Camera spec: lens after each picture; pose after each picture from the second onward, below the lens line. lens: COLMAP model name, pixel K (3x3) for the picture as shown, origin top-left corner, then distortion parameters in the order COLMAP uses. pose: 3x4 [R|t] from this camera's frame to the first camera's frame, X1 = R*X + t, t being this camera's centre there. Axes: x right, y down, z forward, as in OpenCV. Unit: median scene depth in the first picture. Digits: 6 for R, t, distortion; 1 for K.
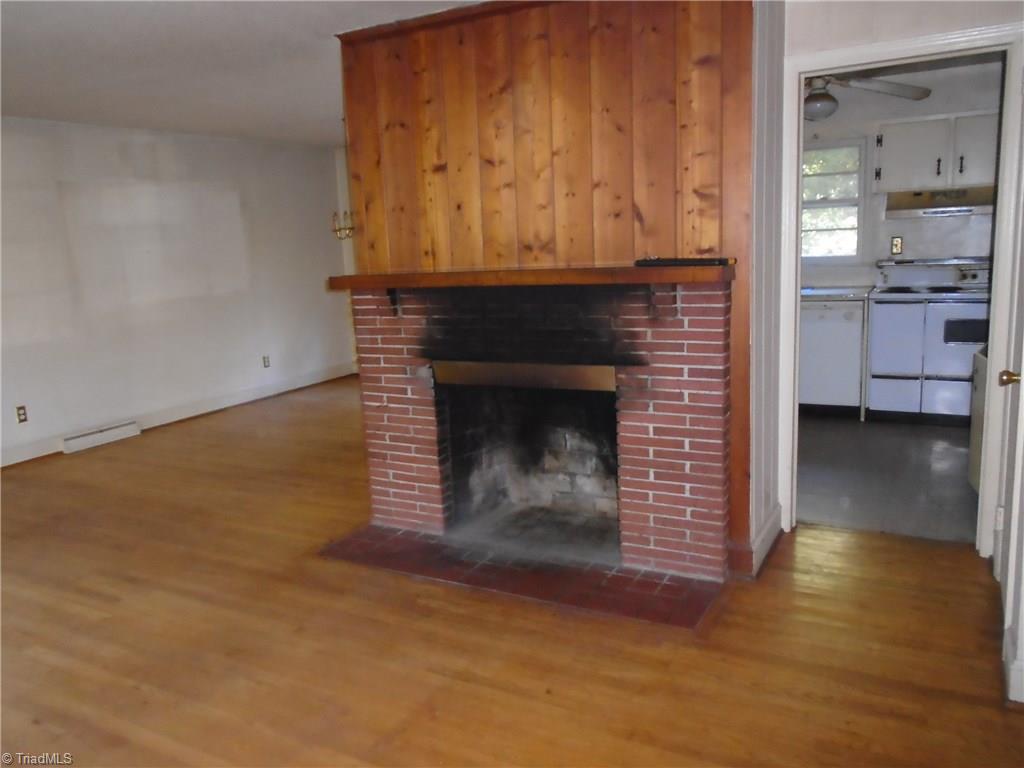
lens RADIAL K [[805.7, 0, 512.0], [0, 805.7, 384.0], [0, 0, 1]] dist [-0.001303, -0.001707]
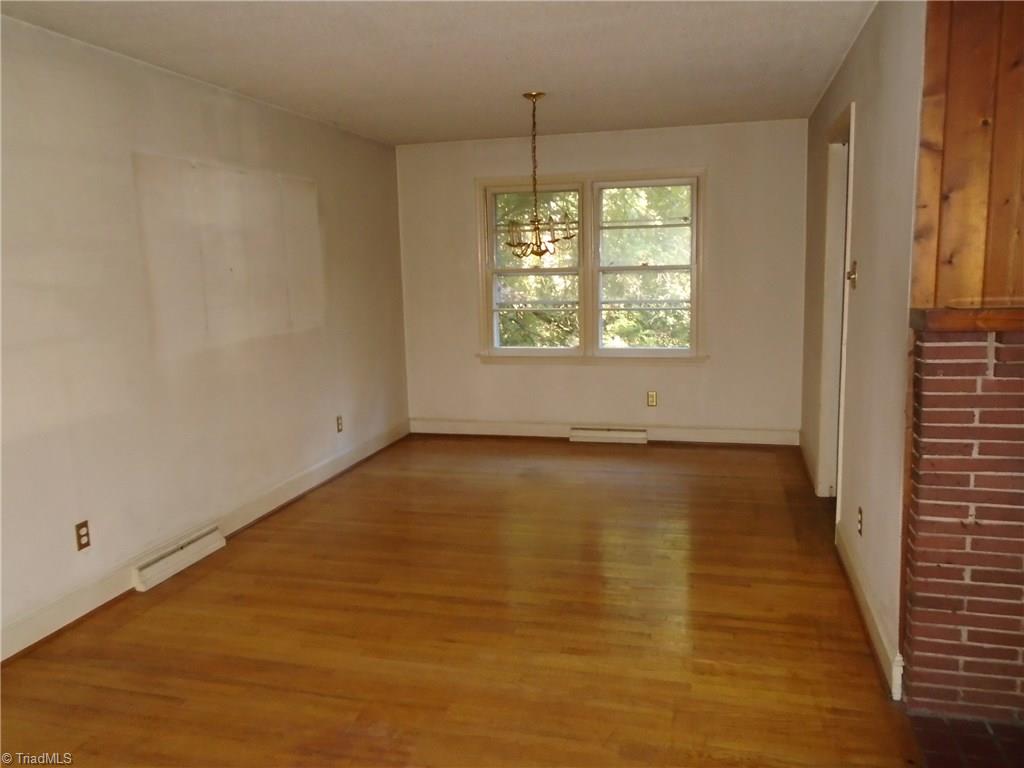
lens RADIAL K [[785.0, 0, 512.0], [0, 785.0, 384.0], [0, 0, 1]] dist [0.003103, 0.001895]
pose [[0.967225, -0.011567, 0.253656, -0.448977], [0.022773, 0.998888, -0.041288, -0.042602], [-0.252897, 0.045711, 0.966413, 0.356904]]
